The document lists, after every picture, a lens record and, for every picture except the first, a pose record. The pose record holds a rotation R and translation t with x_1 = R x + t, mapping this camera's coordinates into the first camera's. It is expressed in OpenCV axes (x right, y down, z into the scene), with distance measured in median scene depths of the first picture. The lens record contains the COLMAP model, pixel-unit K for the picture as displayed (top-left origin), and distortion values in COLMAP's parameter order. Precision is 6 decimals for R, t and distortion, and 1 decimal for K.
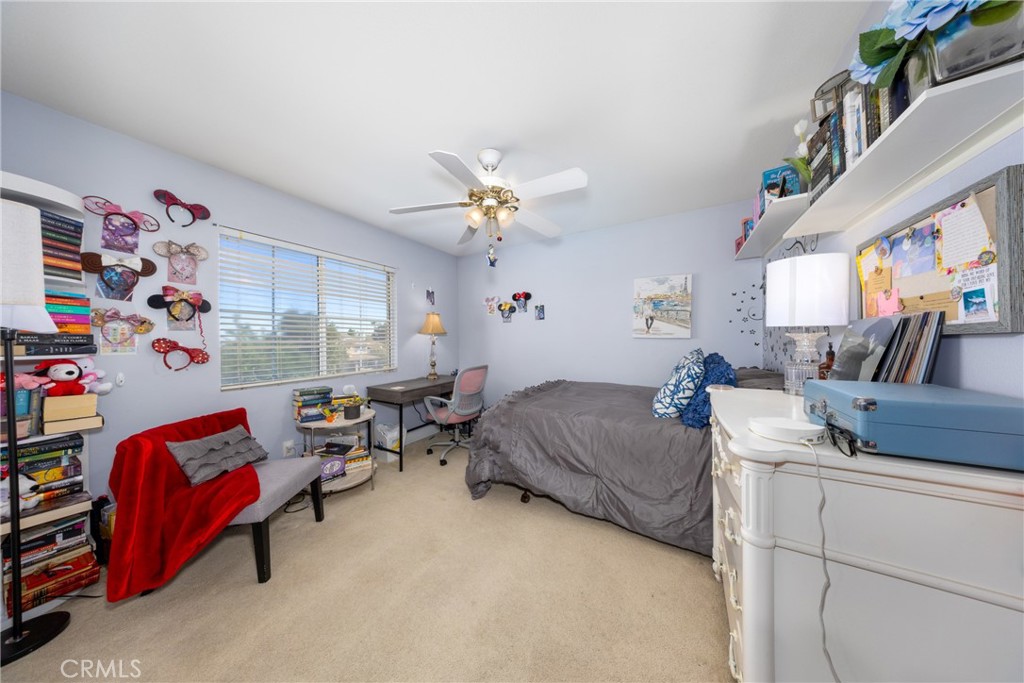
lens RADIAL K [[300.7, 0, 509.2], [0, 300.7, 344.0], [0, 0, 1]] dist [0.000083, 0.000015]
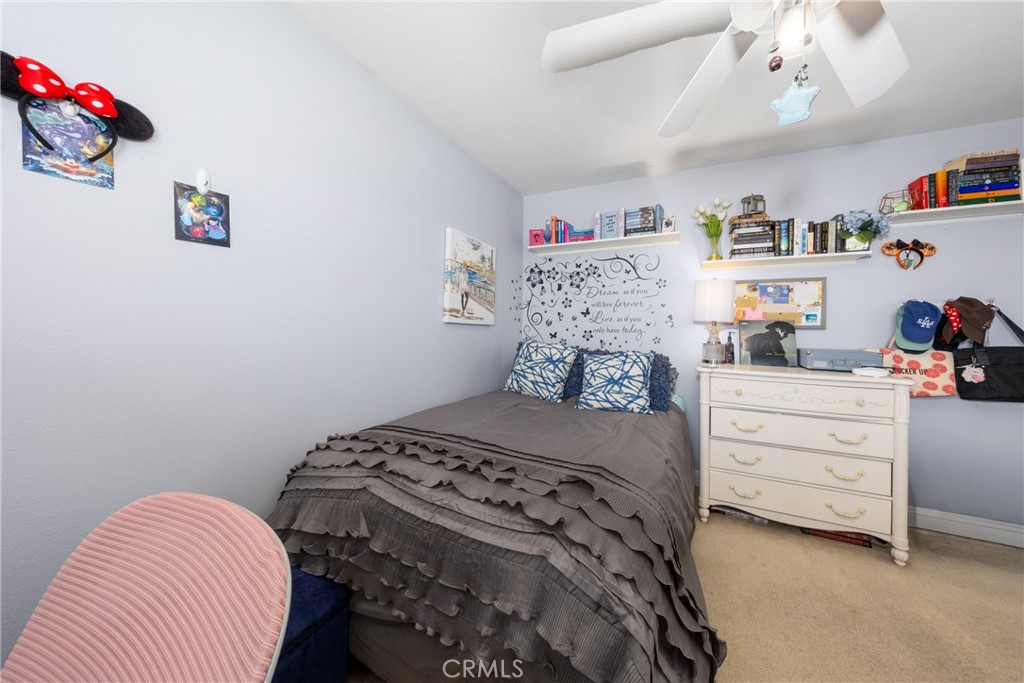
lens RADIAL K [[334.2, 0, 512.2], [0, 334.2, 329.9], [0, 0, 1]] dist [-0.000064, -0.000009]
pose [[-0.131883, -0.002305, 0.991263, -0.295220], [-0.000390, 0.999997, 0.002273, -0.007390], [-0.991265, -0.000087, -0.131884, 0.997805]]
